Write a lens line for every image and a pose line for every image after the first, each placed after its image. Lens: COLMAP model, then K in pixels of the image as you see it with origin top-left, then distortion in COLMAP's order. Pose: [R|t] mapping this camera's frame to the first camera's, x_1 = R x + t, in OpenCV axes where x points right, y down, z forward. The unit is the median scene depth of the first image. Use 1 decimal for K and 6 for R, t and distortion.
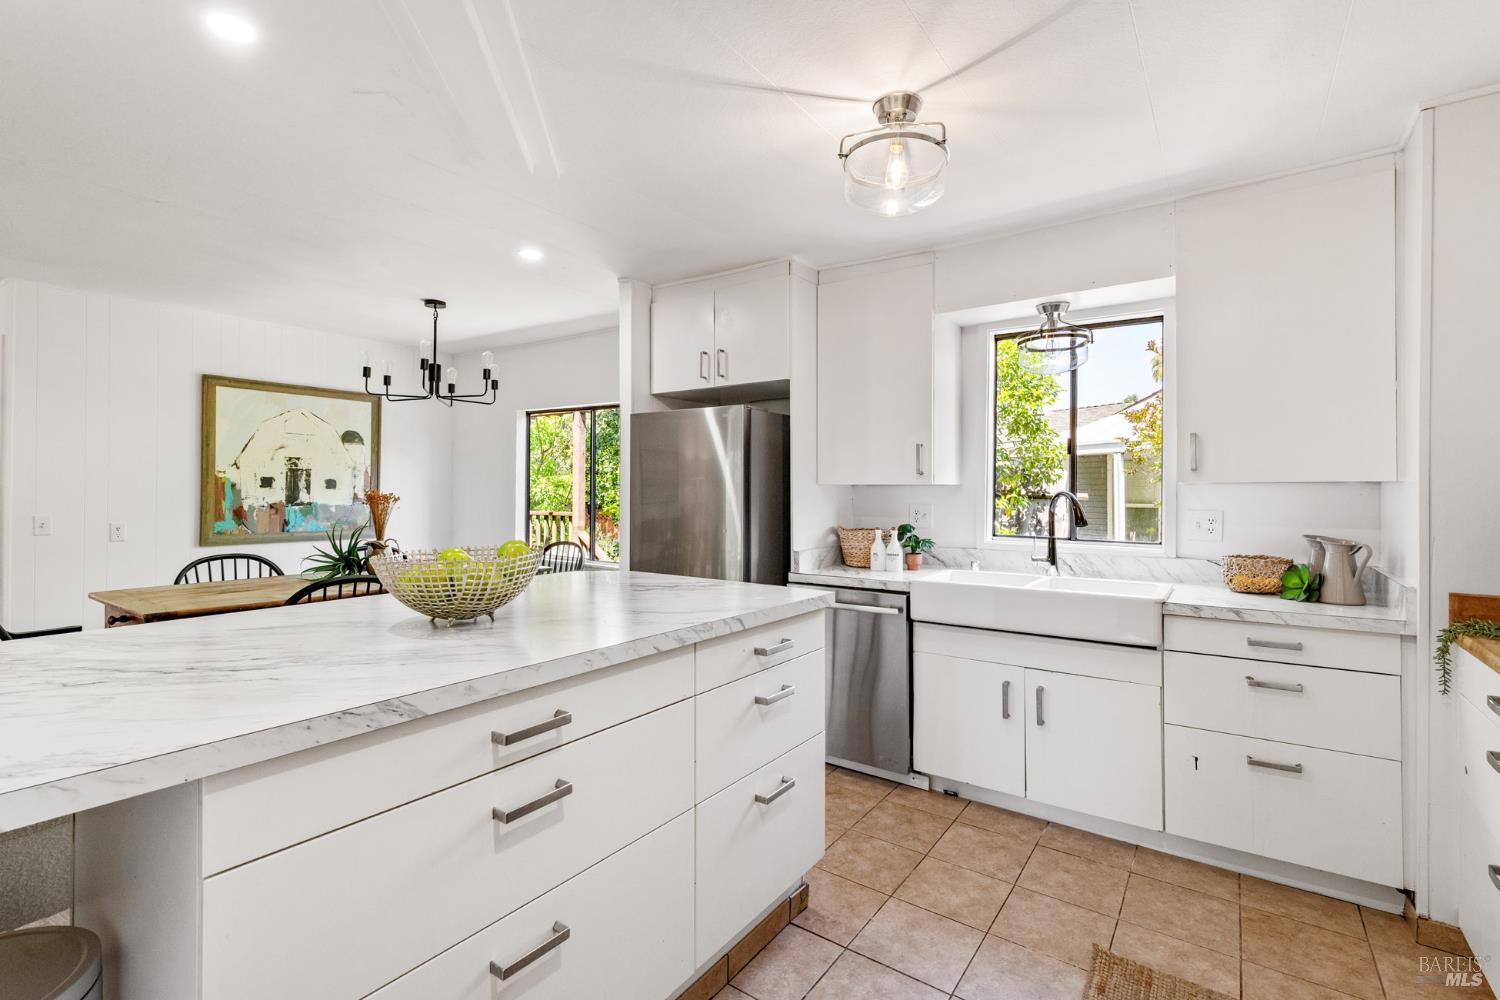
lens RADIAL K [[664.4, 0, 758.7], [0, 664.4, 487.0], [0, 0, 1]] dist [0.011683, -0.004453]
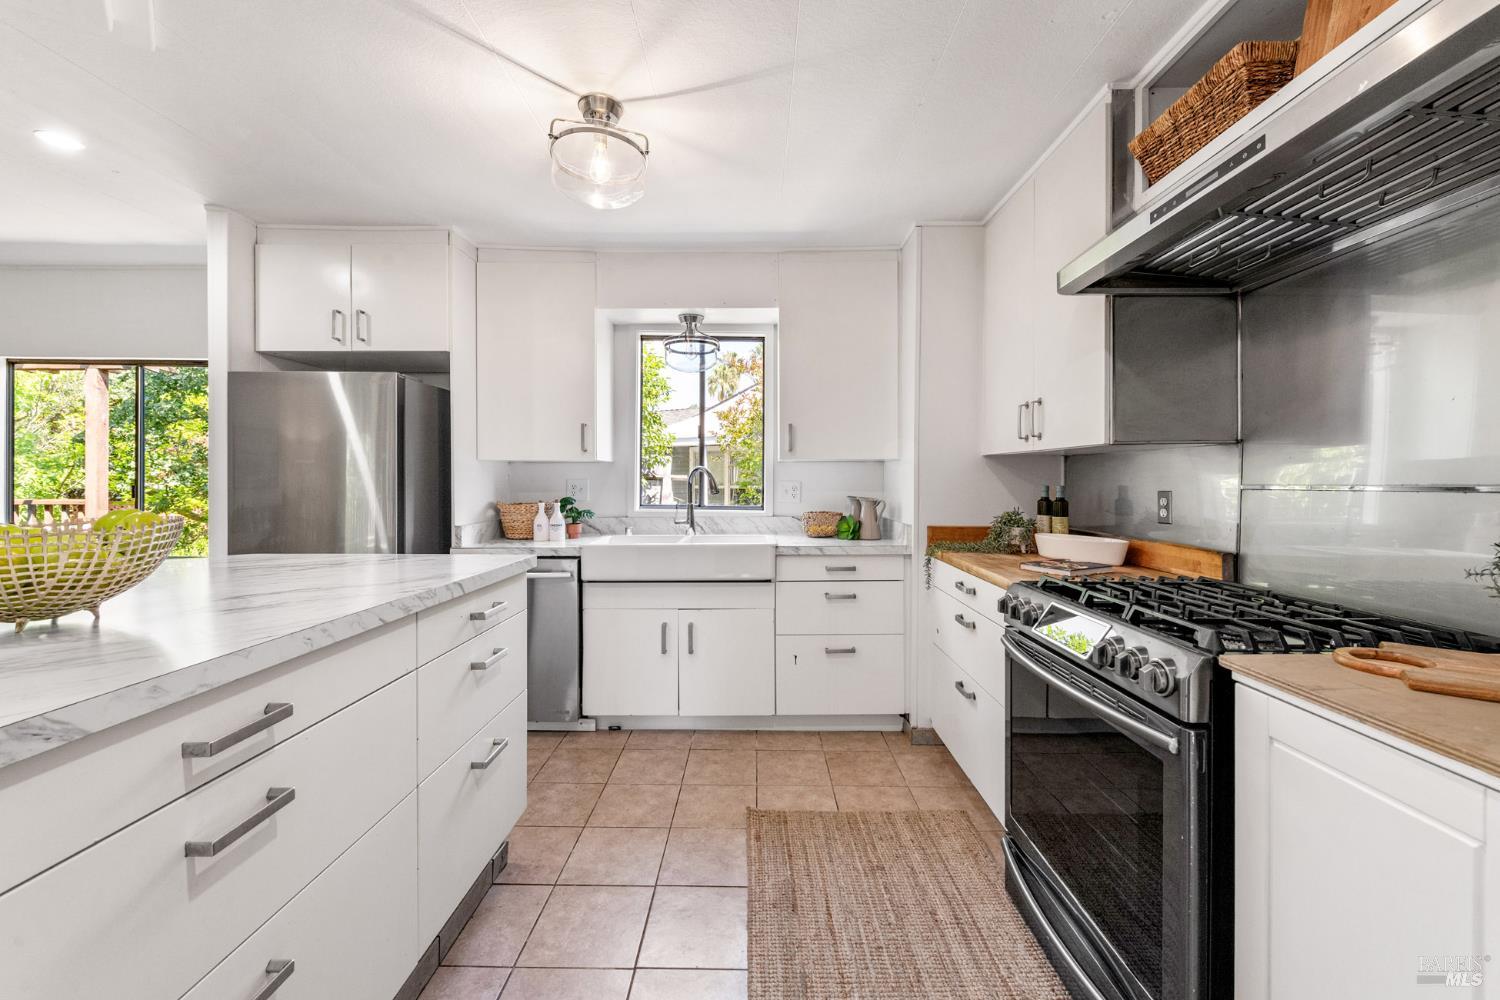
lens RADIAL K [[590.1, 0, 745.7], [0, 590.1, 481.5], [0, 0, 1]] dist [0.007103, -0.002795]
pose [[0.829031, -0.002924, 0.559194, -0.122000], [-0.003240, 0.999944, 0.010033, 0.030043], [-0.559193, -0.010129, 0.828976, 0.043572]]
